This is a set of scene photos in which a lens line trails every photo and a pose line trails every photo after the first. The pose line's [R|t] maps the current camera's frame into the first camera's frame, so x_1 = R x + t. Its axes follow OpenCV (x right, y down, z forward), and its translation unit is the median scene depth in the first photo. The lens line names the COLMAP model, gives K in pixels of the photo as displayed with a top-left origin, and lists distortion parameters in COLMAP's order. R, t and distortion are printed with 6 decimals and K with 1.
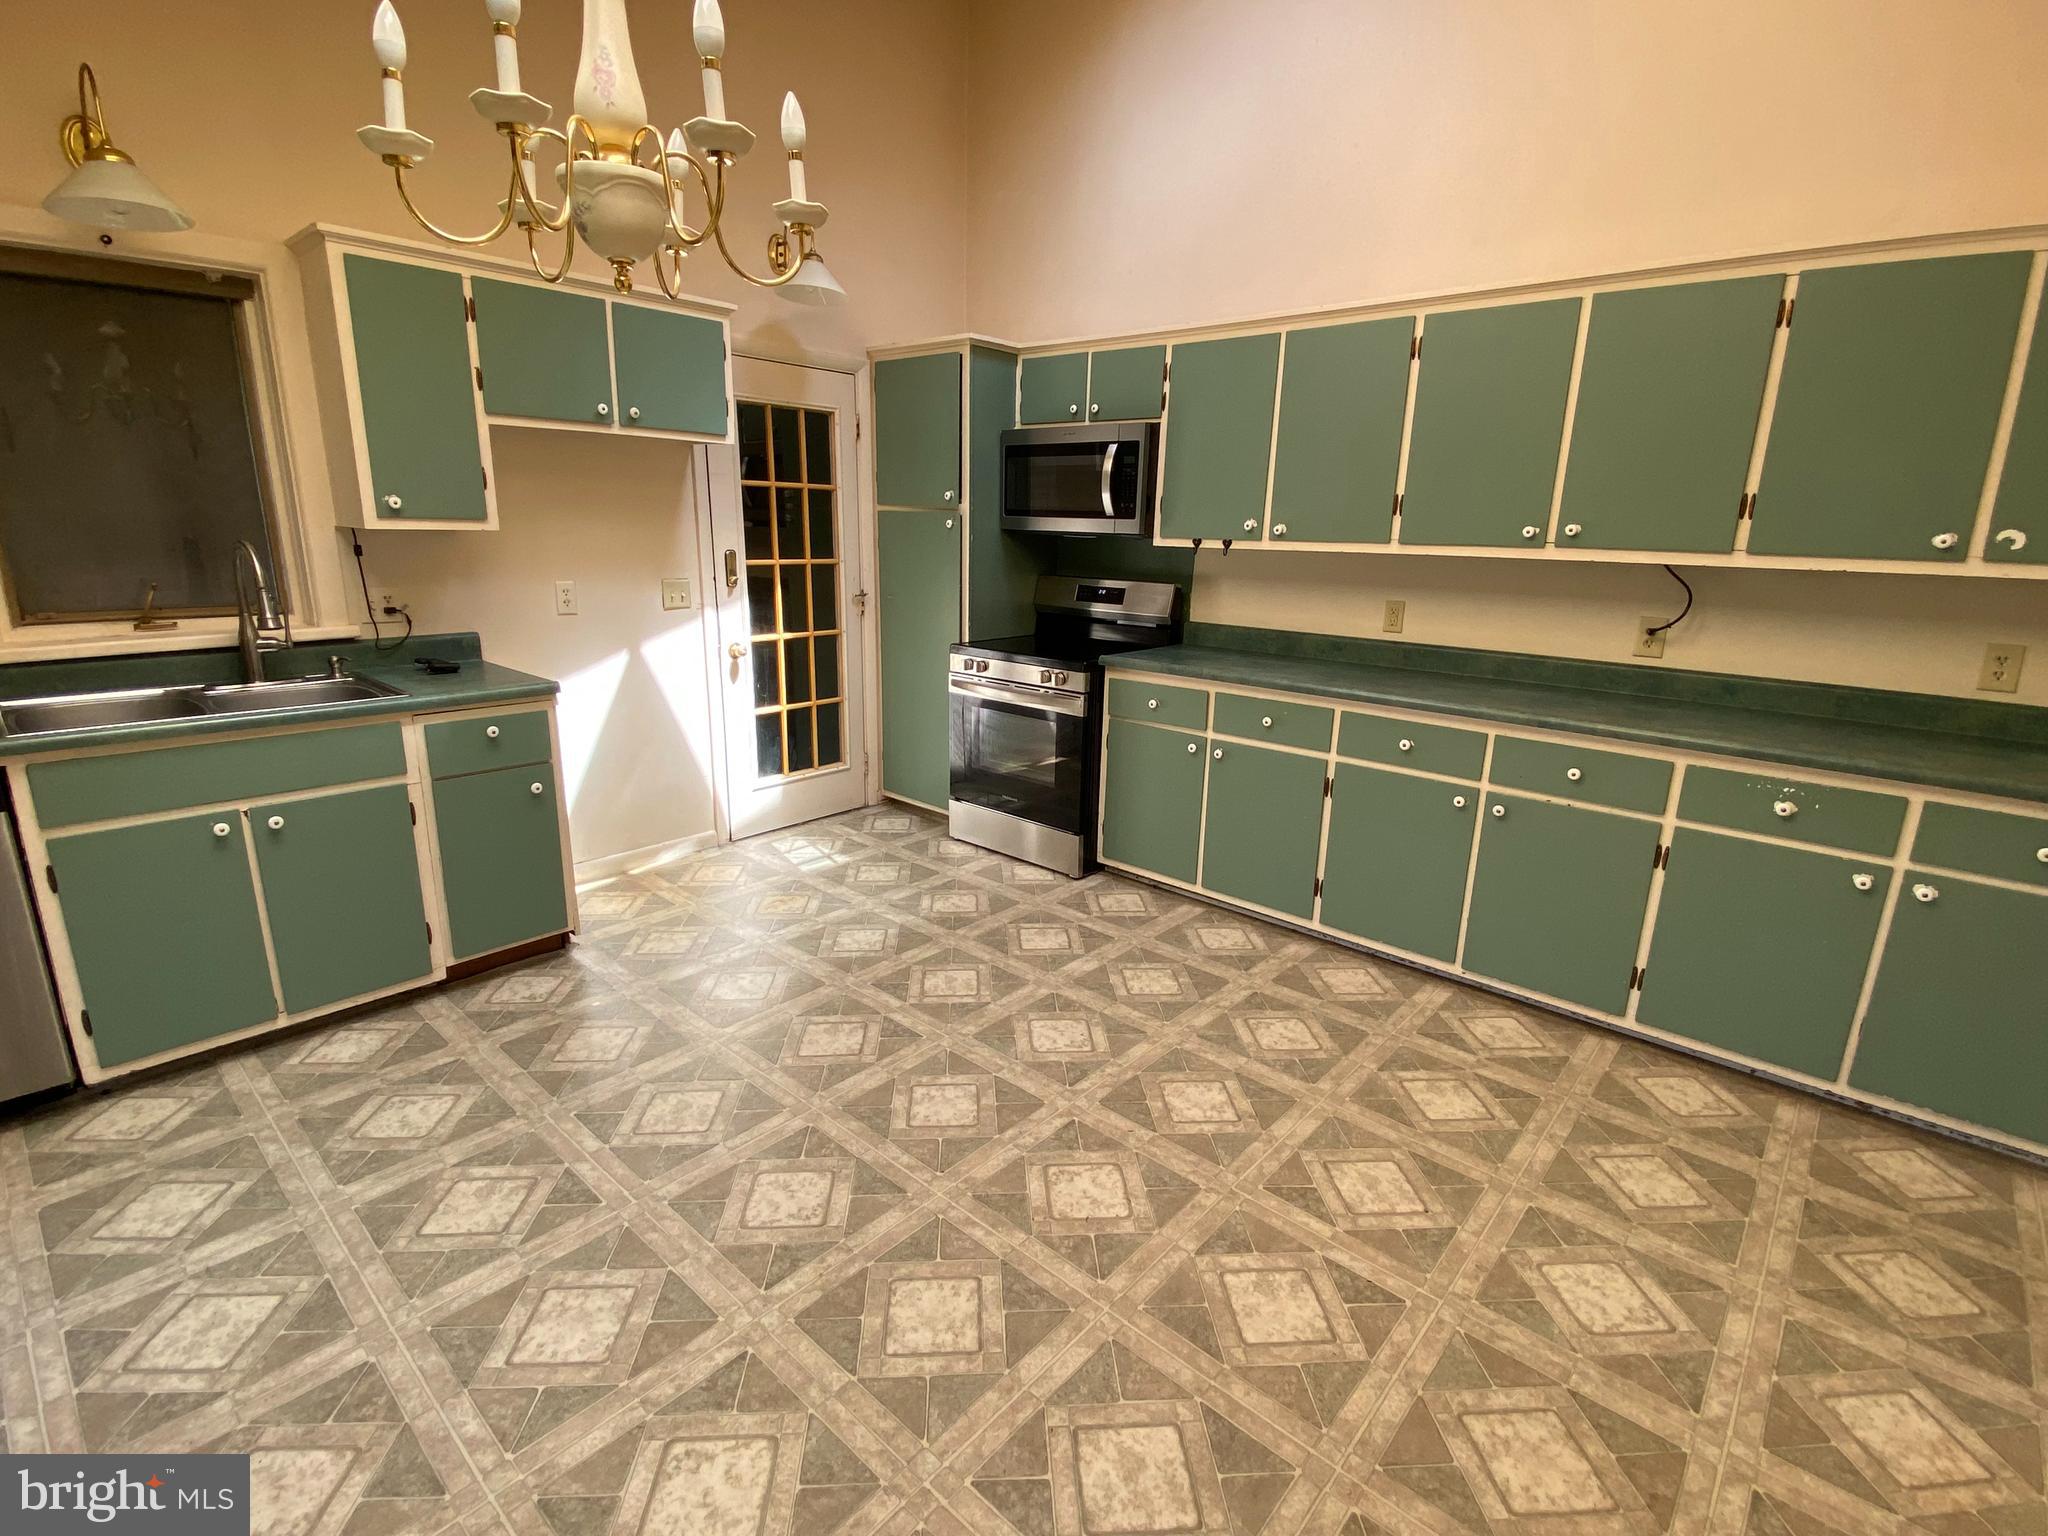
lens RADIAL K [[970.2, 0, 1018.6], [0, 970.2, 773.2], [0, 0, 1]] dist [0.018862, -0.005247]
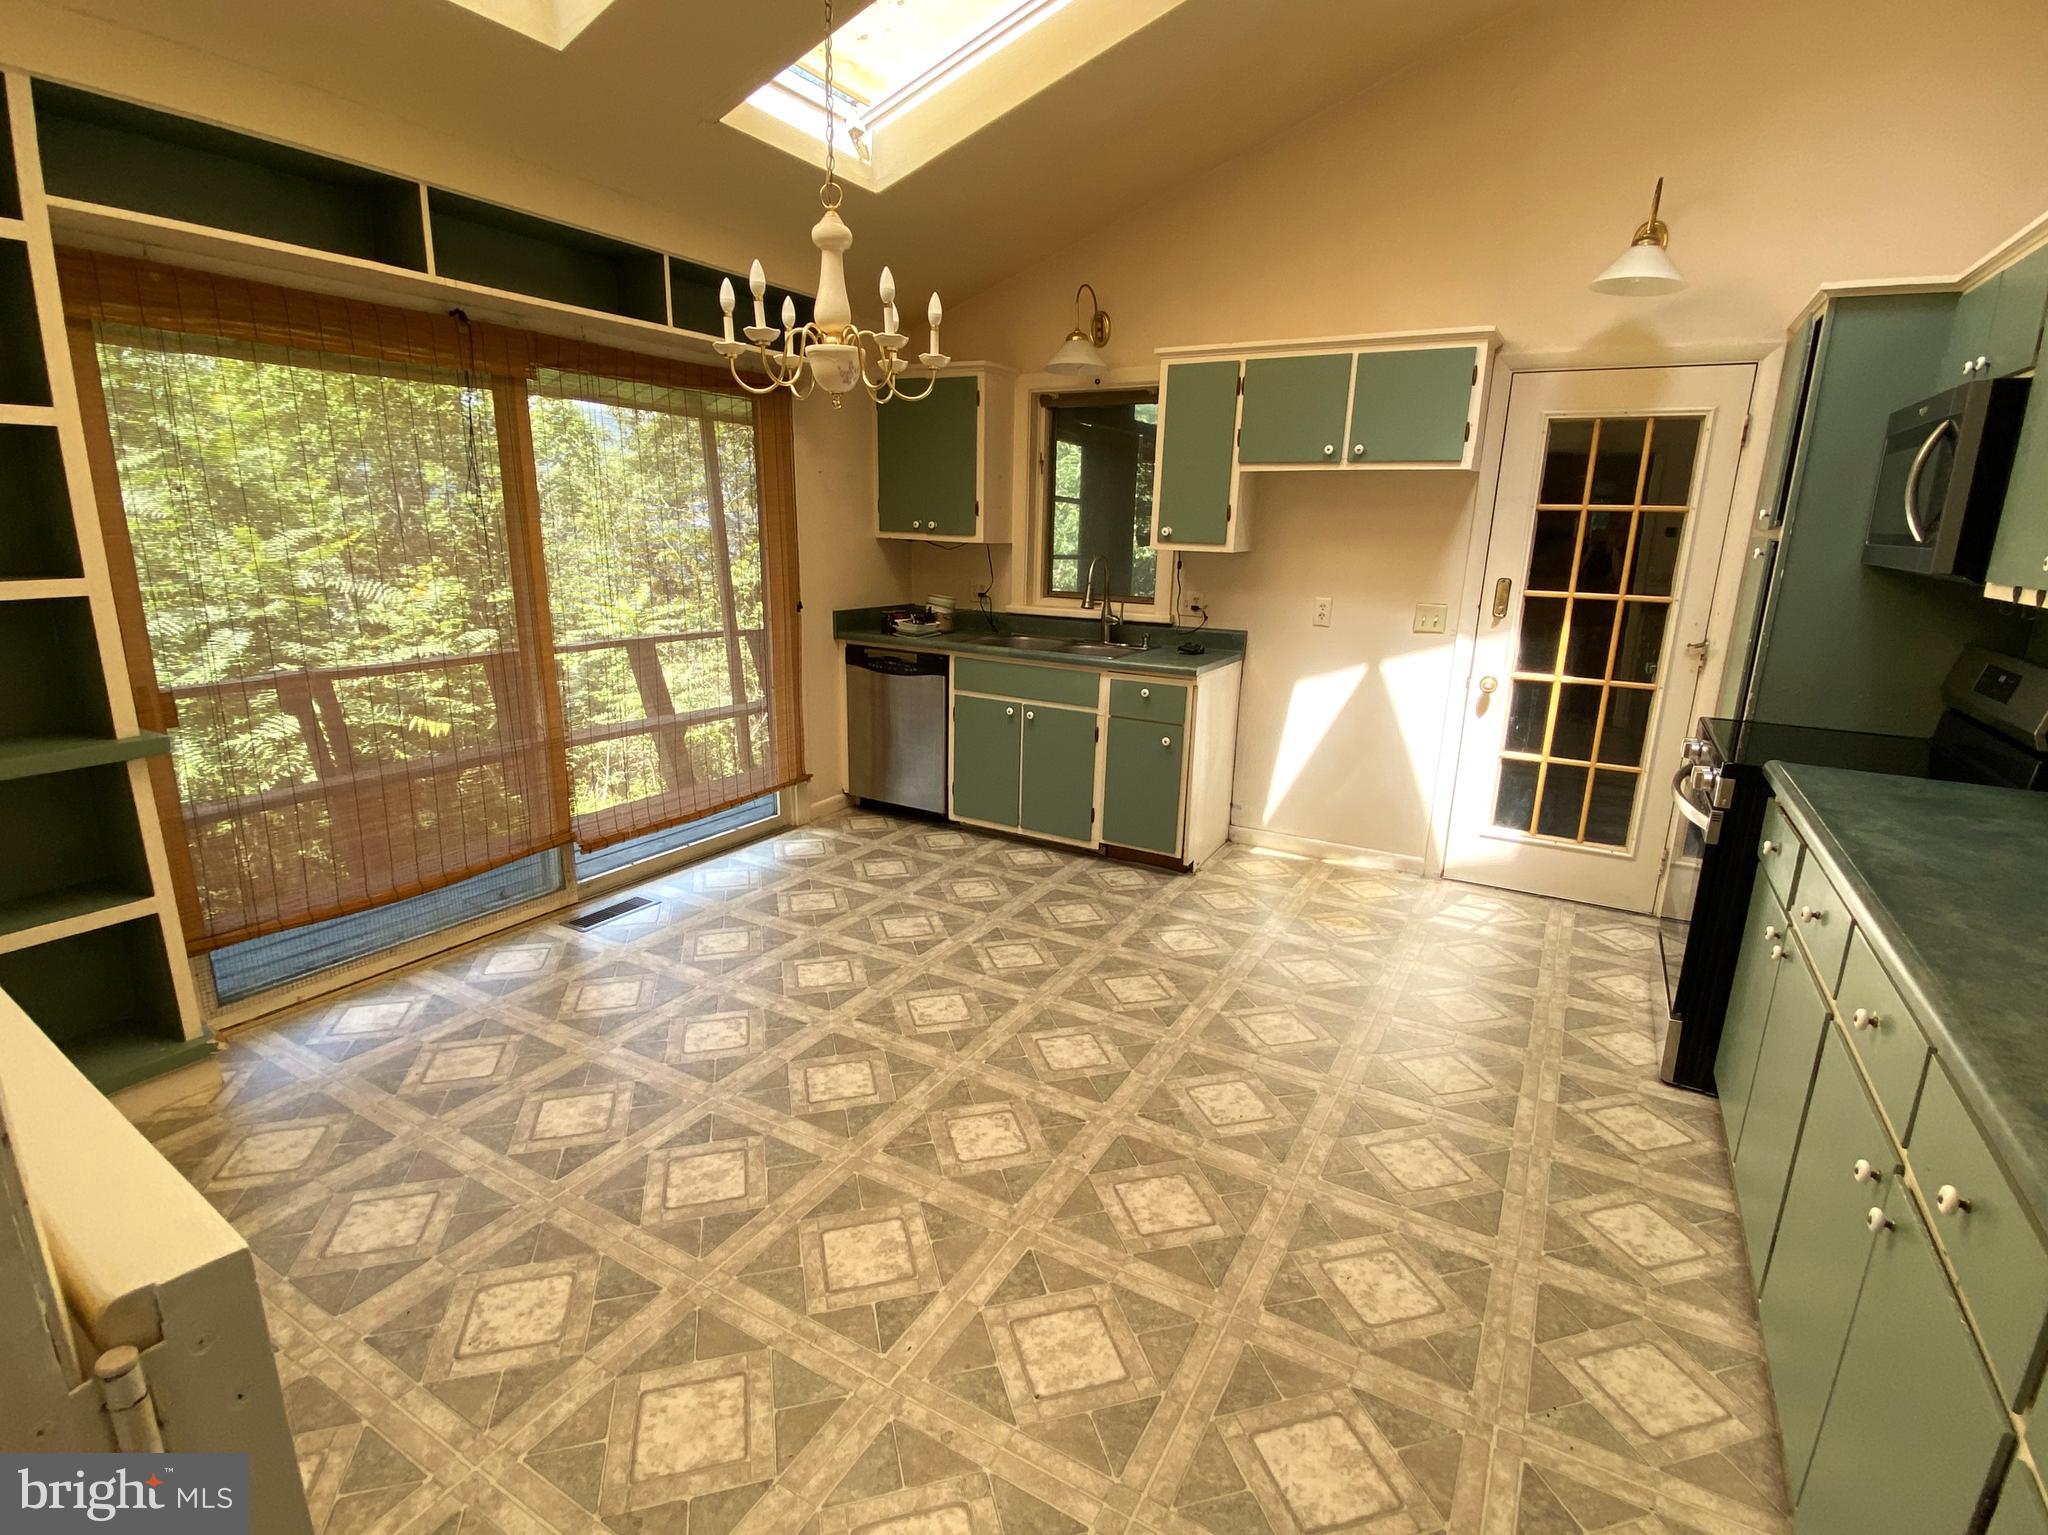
lens RADIAL K [[970.2, 0, 1008.6], [0, 970.2, 769.2], [0, 0, 1]] dist [0.018862, -0.005247]
pose [[0.190048, 0.220525, -0.956687, 0.675019], [-0.265974, 0.949571, 0.166049, -0.100607], [0.945061, 0.222896, 0.239118, 0.434838]]
